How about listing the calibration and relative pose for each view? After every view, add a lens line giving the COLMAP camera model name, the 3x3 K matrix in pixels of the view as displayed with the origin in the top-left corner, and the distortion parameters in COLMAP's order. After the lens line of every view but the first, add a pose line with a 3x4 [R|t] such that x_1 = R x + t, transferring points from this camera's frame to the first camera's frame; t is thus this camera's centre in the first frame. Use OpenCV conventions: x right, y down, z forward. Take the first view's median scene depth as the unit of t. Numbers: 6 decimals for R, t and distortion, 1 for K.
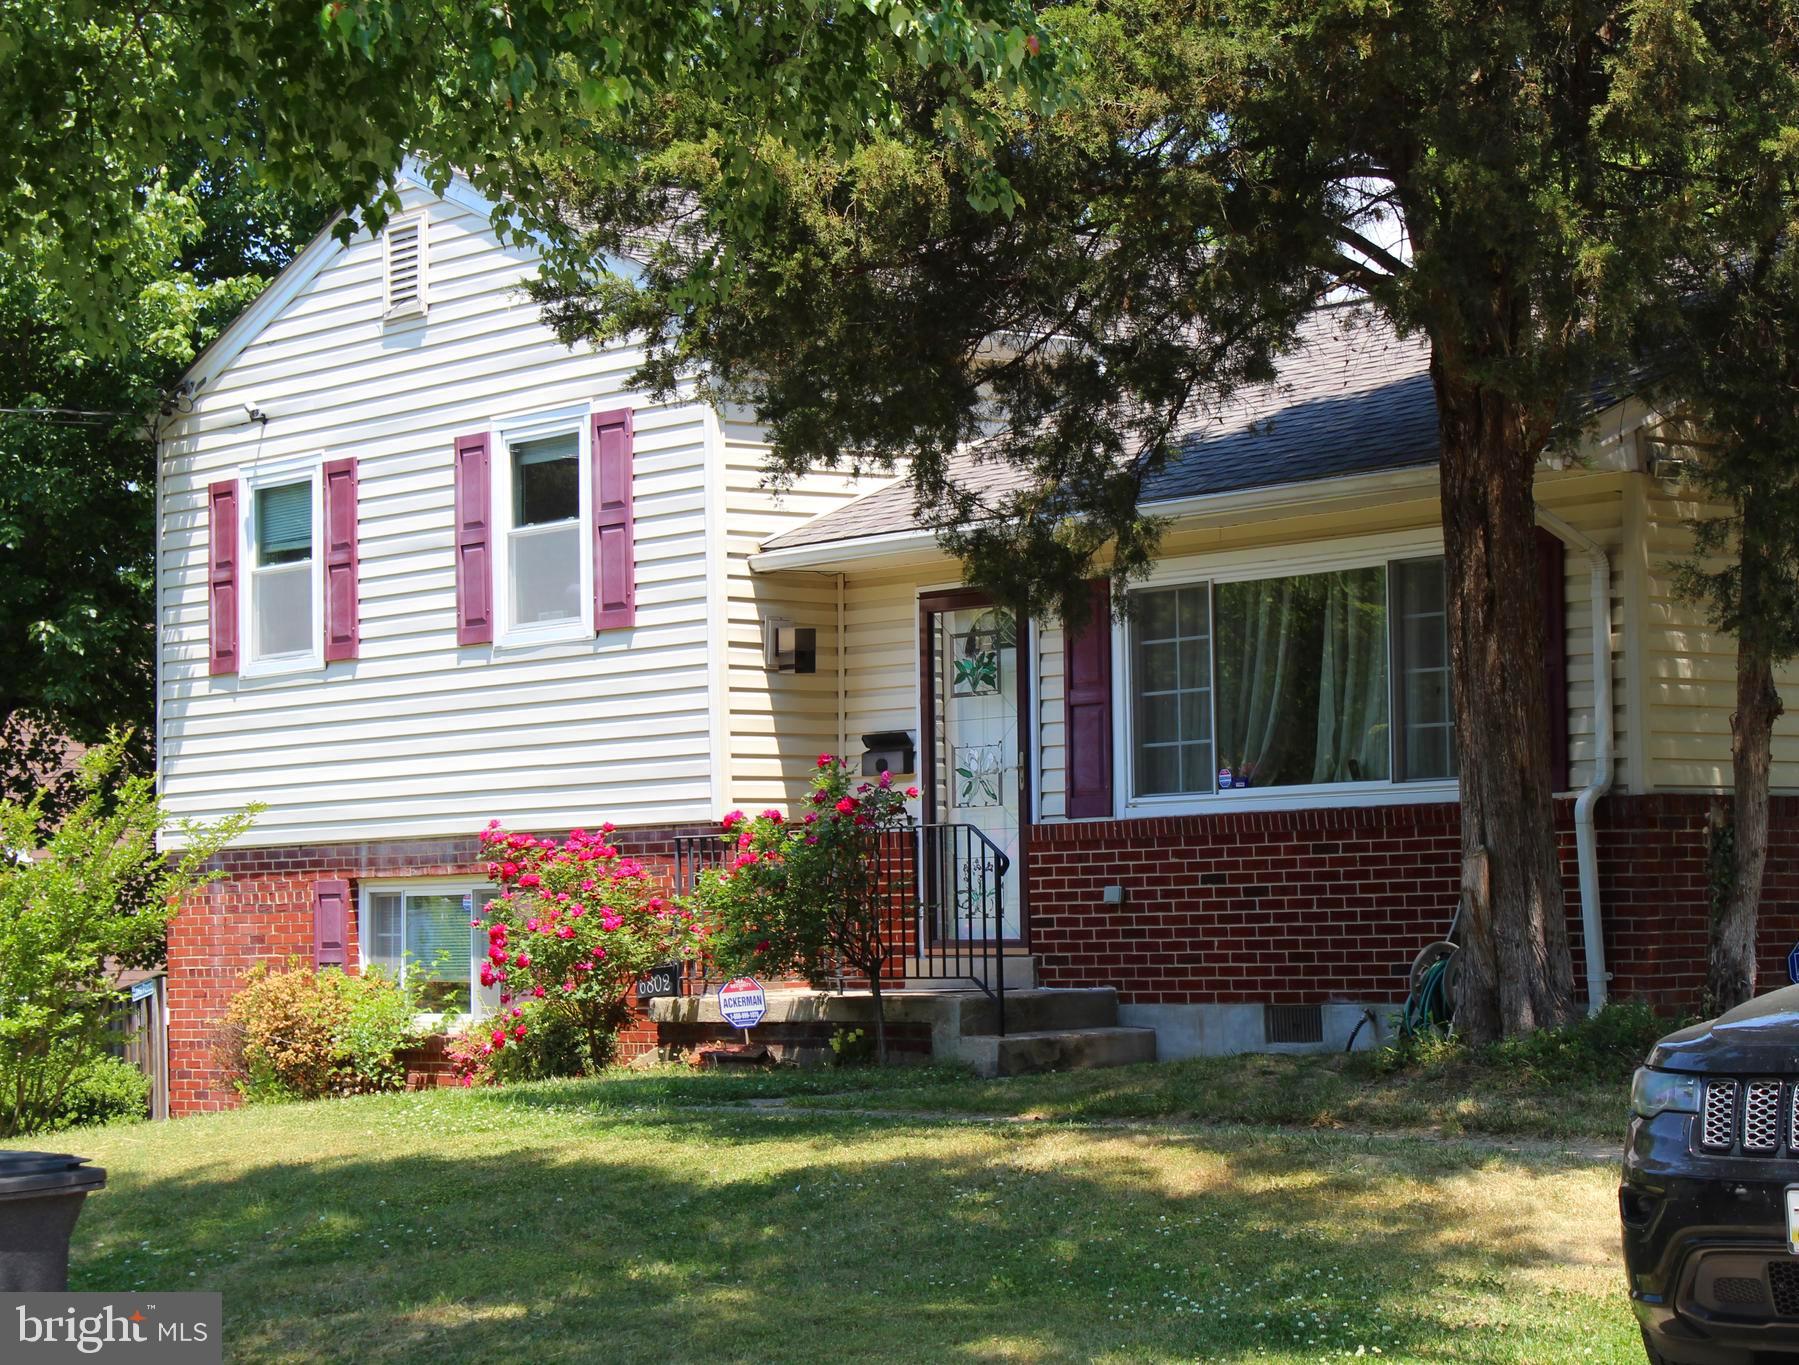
lens RADIAL K [[4403.0, 0, 911.2], [0, 4403.0, 686.3], [0, 0, 1]] dist [0.103436, 0.000000]
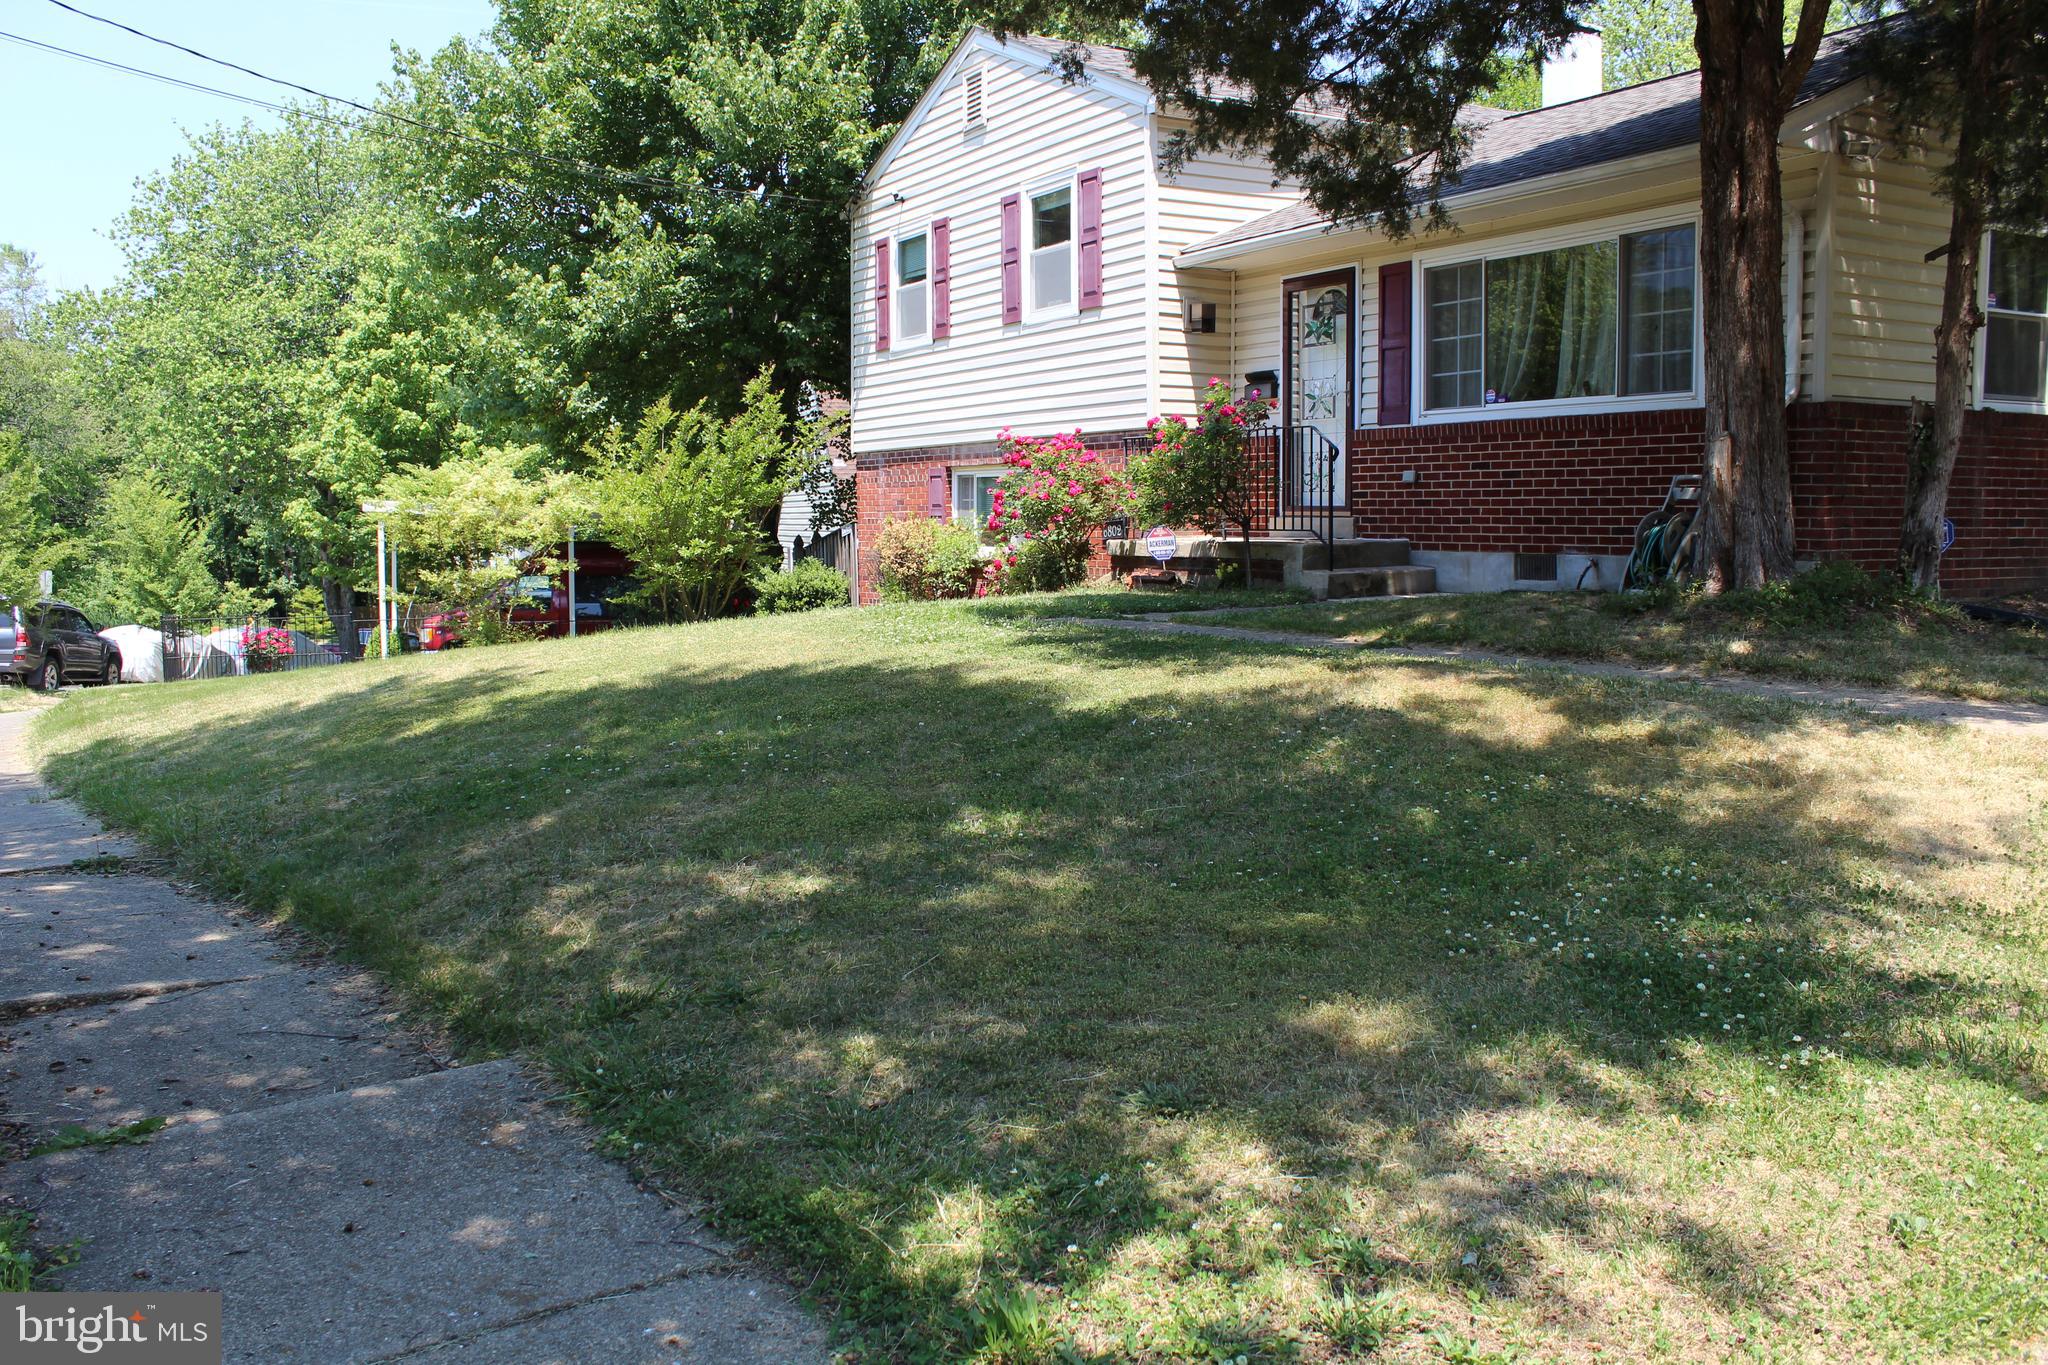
lens RADIAL K [[1711.0, 0, 1014.4], [0, 1711.0, 673.8], [0, 0, 1]] dist [-0.165491, 0.147551]
pose [[0.986965, 0.027632, -0.158548, 0.006706], [-0.003469, 0.988574, 0.150698, 0.026406], [0.160901, -0.148184, 0.975783, 0.395885]]
